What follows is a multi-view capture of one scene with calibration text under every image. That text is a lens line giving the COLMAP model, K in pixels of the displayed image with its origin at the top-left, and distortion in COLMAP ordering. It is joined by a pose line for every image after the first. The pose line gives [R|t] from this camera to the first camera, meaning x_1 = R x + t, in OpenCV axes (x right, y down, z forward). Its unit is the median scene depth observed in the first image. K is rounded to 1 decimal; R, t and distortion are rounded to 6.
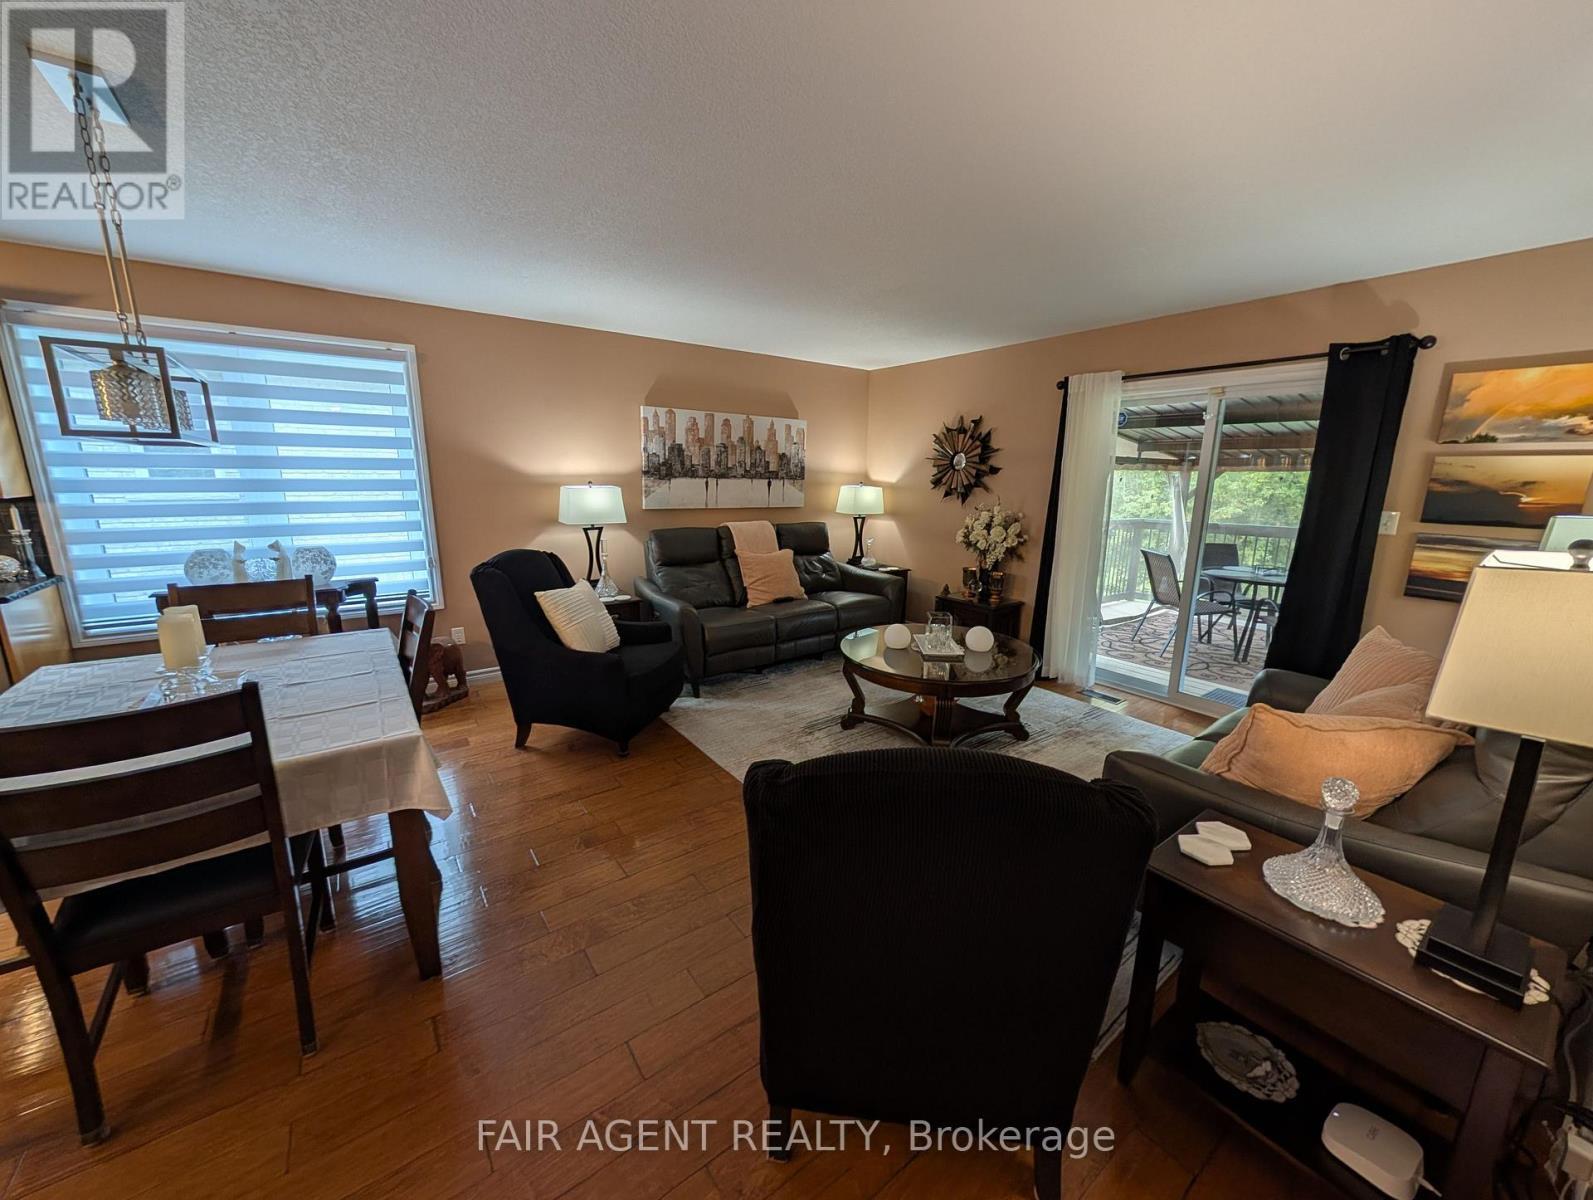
lens RADIAL K [[606.6, 0, 796.5], [0, 606.6, 600.0], [0, 0, 1]] dist [-0.000324, -0.000126]
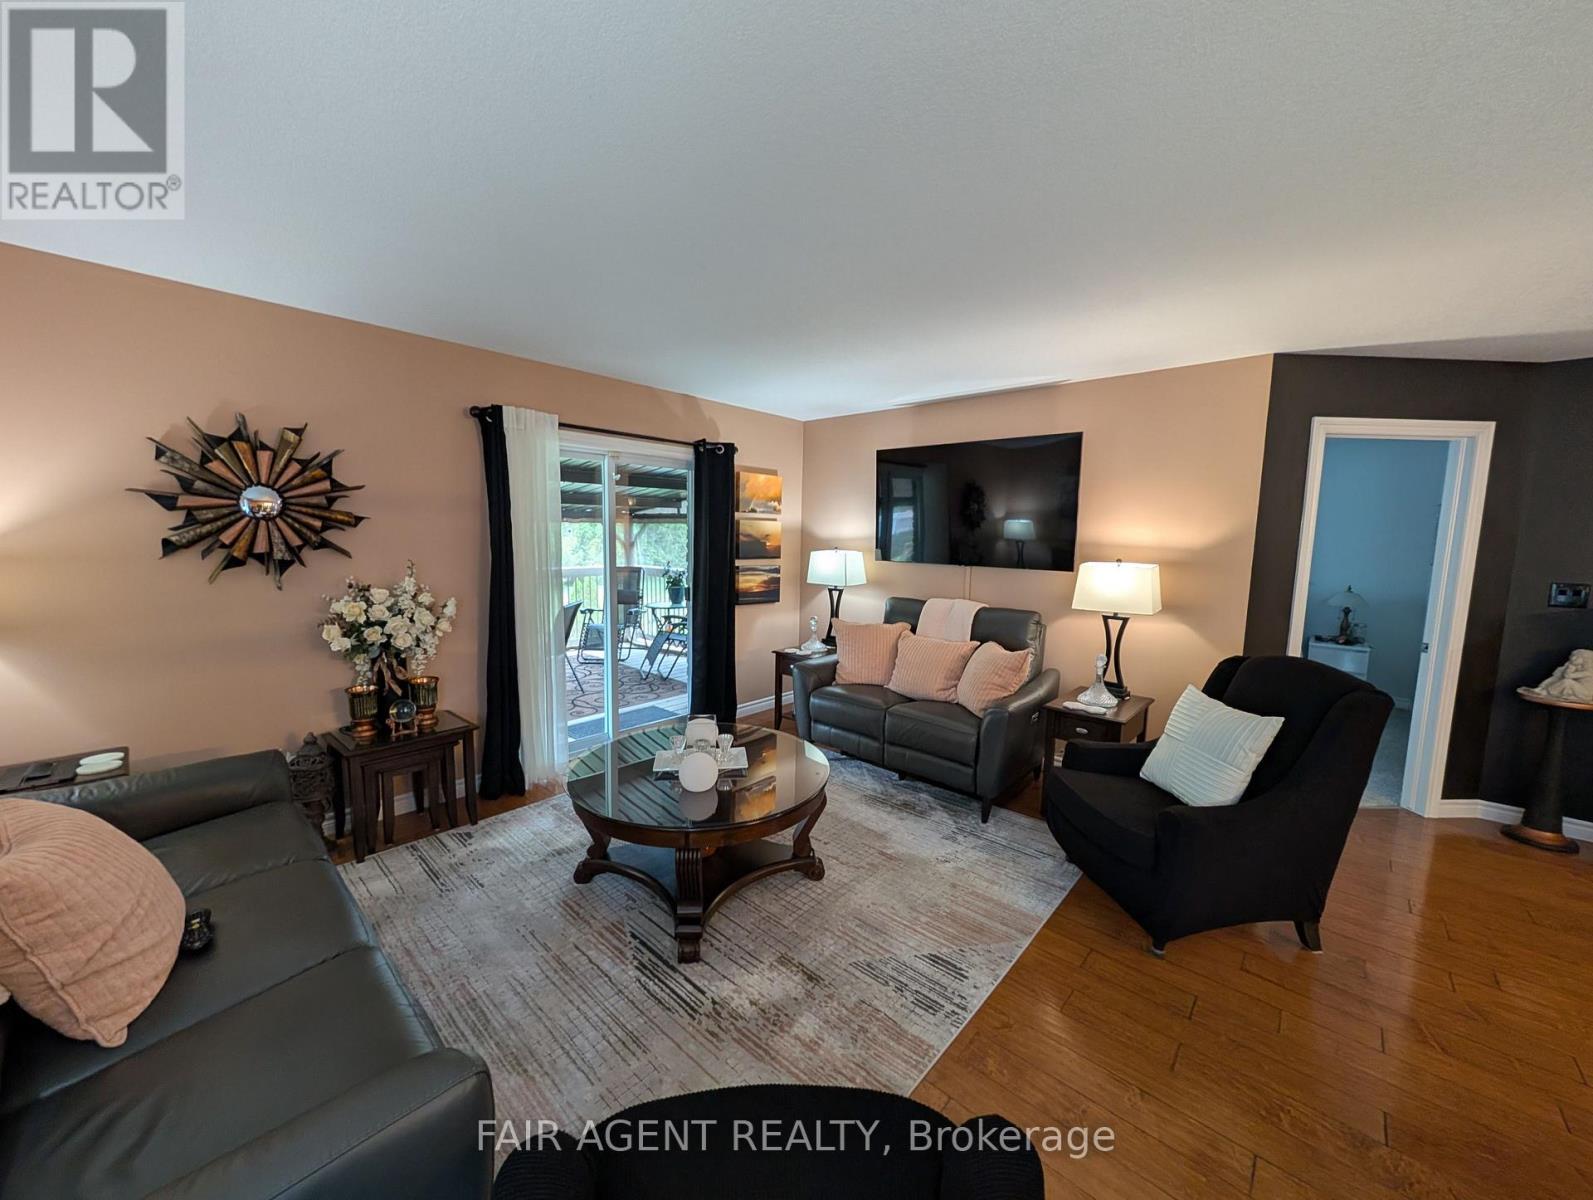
lens RADIAL K [[606.6, 0, 796.5], [0, 606.6, 600.0], [0, 0, 1]] dist [-0.000324, -0.000126]
pose [[-0.197692, -0.117091, 0.973246, -0.443946], [0.186019, 0.970319, 0.154524, -0.187613], [-0.962452, 0.211591, -0.170043, 0.878397]]
